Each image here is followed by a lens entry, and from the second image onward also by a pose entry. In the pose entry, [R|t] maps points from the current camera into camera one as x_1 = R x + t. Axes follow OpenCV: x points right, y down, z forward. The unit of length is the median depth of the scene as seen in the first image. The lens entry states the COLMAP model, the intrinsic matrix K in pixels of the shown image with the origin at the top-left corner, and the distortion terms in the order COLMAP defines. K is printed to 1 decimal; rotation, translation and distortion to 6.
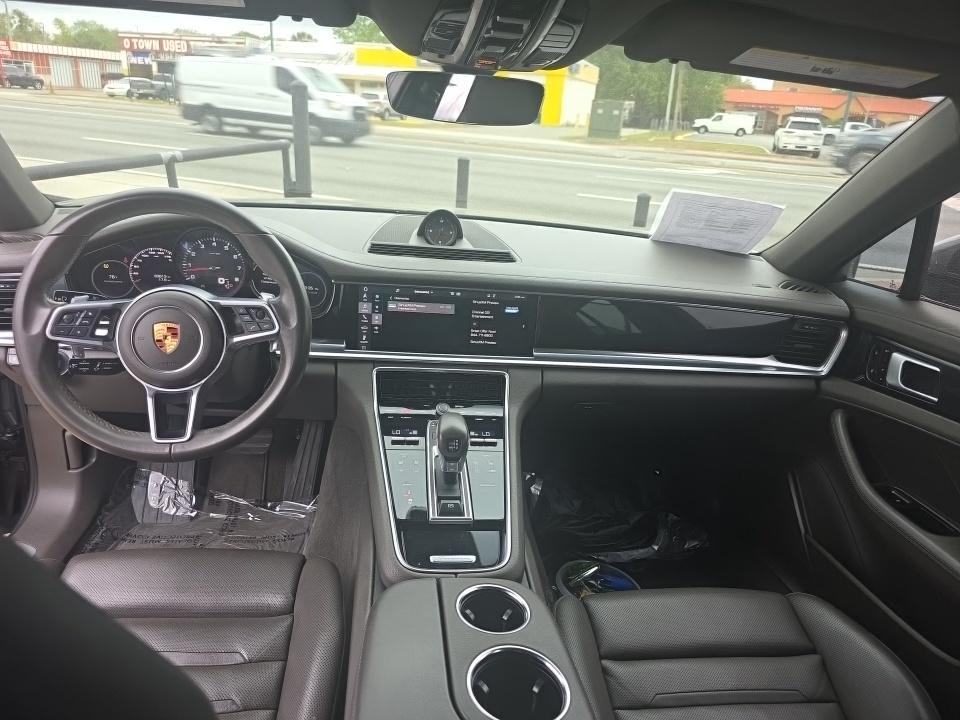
lens RADIAL K [[642.8, 0, 477.5], [0, 642.8, 376.0], [0, 0, 1]] dist [0.022380, -0.020742]
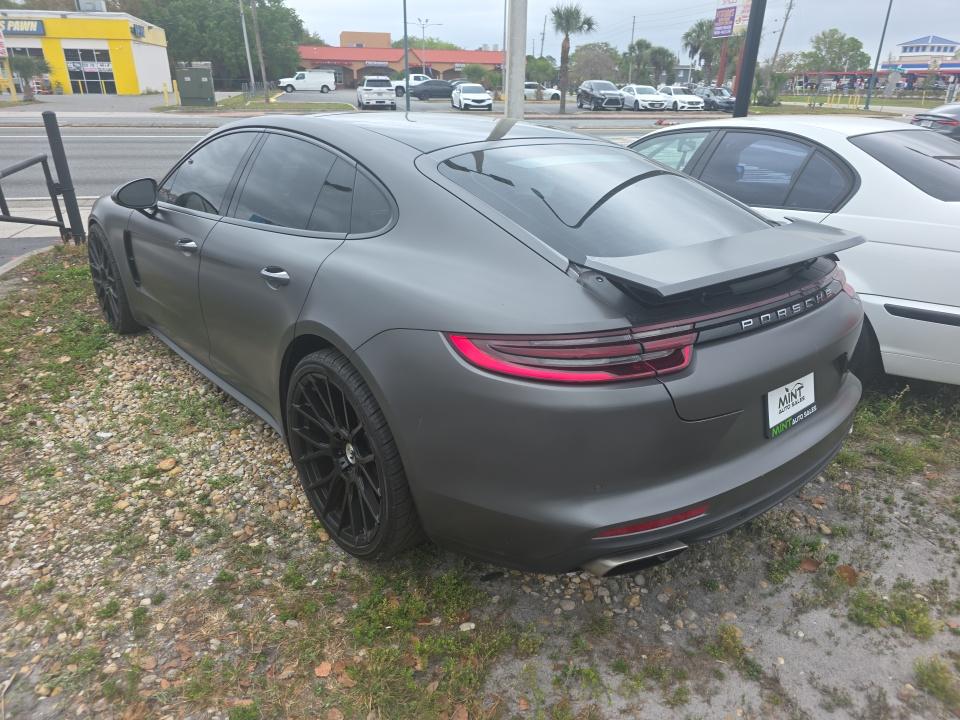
lens RADIAL K [[642.8, 0, 477.5], [0, 642.8, 376.0], [0, 0, 1]] dist [0.022380, -0.020742]
pose [[0.834451, -0.279091, 0.475184, -0.023717], [0.251201, 0.960116, 0.122784, 0.011577], [-0.490499, 0.016910, 0.871278, -0.049257]]
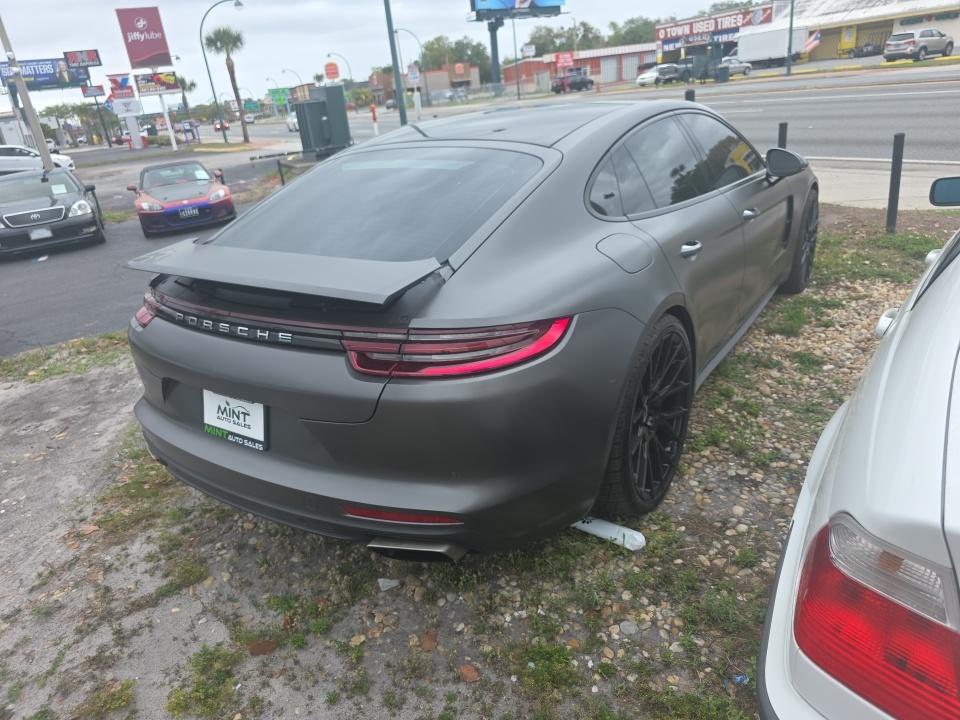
lens RADIAL K [[648.8, 0, 480.0], [0, 648.8, 360.0], [0, 0, 1]] dist [0.005256, -0.003166]
pose [[0.741970, 0.110073, -0.661335, 0.037800], [-0.097022, 0.993675, 0.056537, 0.014819], [0.663376, 0.022215, 0.747957, -0.045038]]
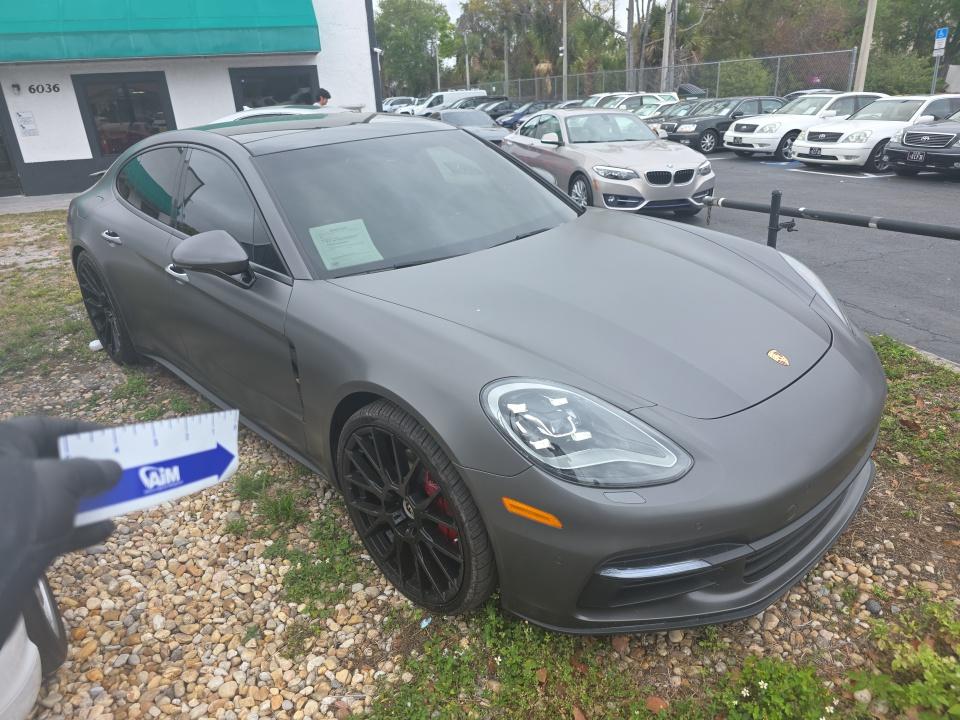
lens RADIAL K [[644.4, 0, 465.9], [0, 644.4, 361.6], [0, 0, 1]] dist [0.029013, -0.019965]
pose [[-0.806658, 0.203538, -0.554866, 0.028095], [-0.212274, 0.776408, 0.593406, -0.027000], [0.551582, 0.596459, -0.583090, 0.060189]]
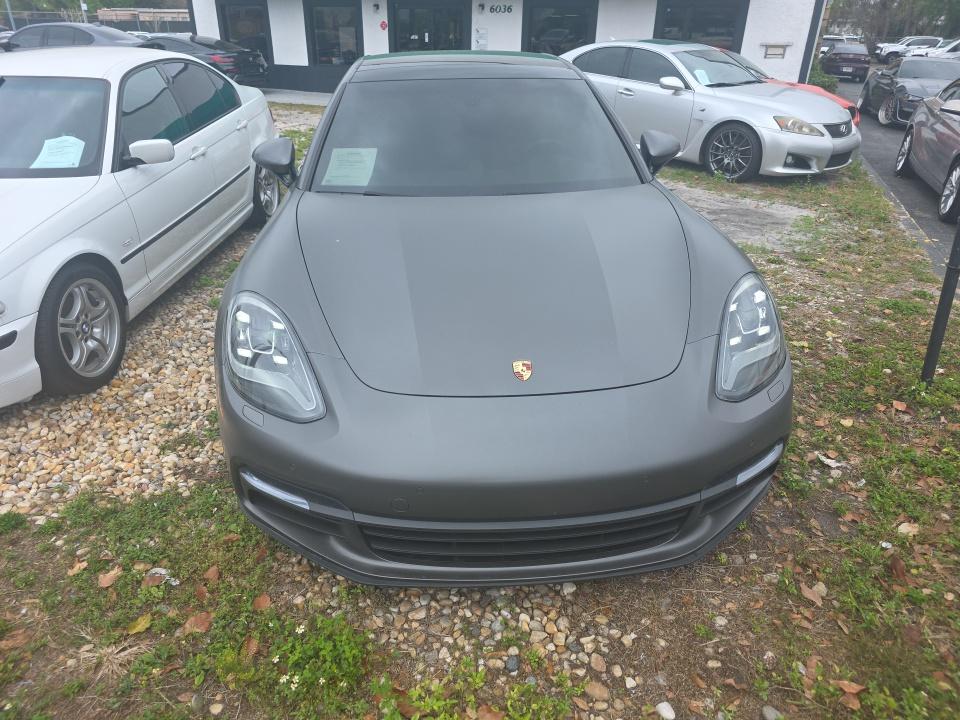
lens RADIAL K [[634.3, 0, 480.0], [0, 634.3, 360.0], [0, 0, 1]] dist [0.039963, -0.027189]
pose [[-0.995993, -0.089425, 0.000798, -0.002552], [-0.059095, 0.664831, 0.744652, -0.033177], [-0.067121, 0.741622, -0.667452, 0.069292]]
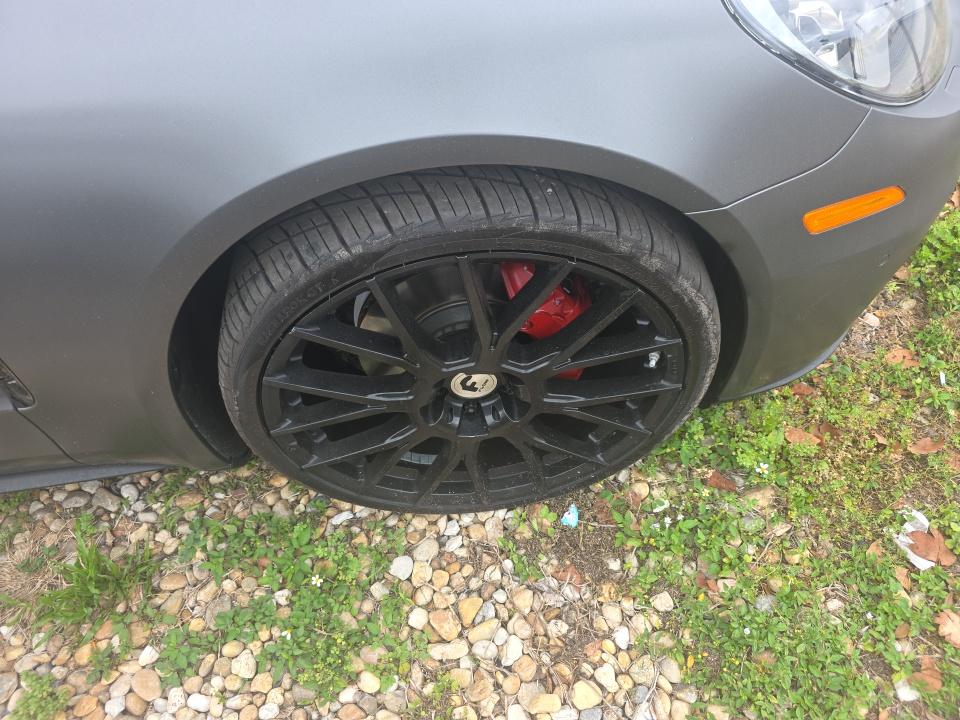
lens RADIAL K [[640.6, 0, 480.0], [0, 640.6, 360.0], [0, 0, 1]] dist [0.035305, -0.022186]
pose [[-0.046735, 0.737178, -0.674081, 0.023320], [-0.240405, 0.646683, 0.723883, -0.011596], [0.969547, 0.195883, 0.146999, 0.040264]]
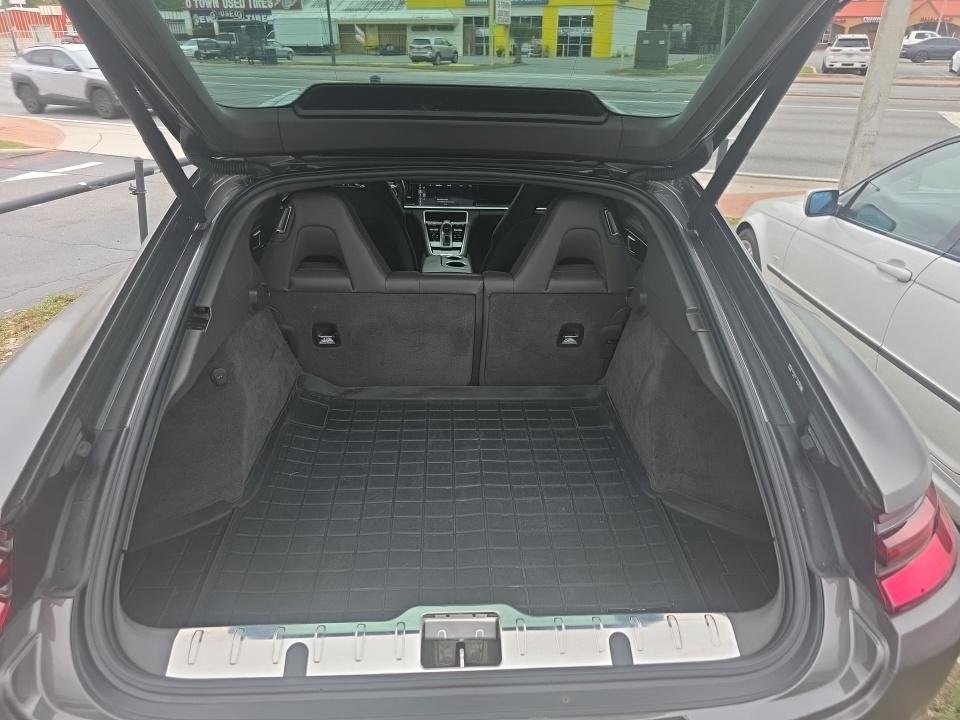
lens RADIAL K [[640.6, 0, 480.0], [0, 640.6, 360.0], [0, 0, 1]] dist [0.035305, -0.022186]
pose [[0.995261, -0.026818, -0.093466, 0.007696], [0.032761, 0.997498, 0.062639, 0.010566], [0.091552, -0.065404, 0.993650, -0.042709]]
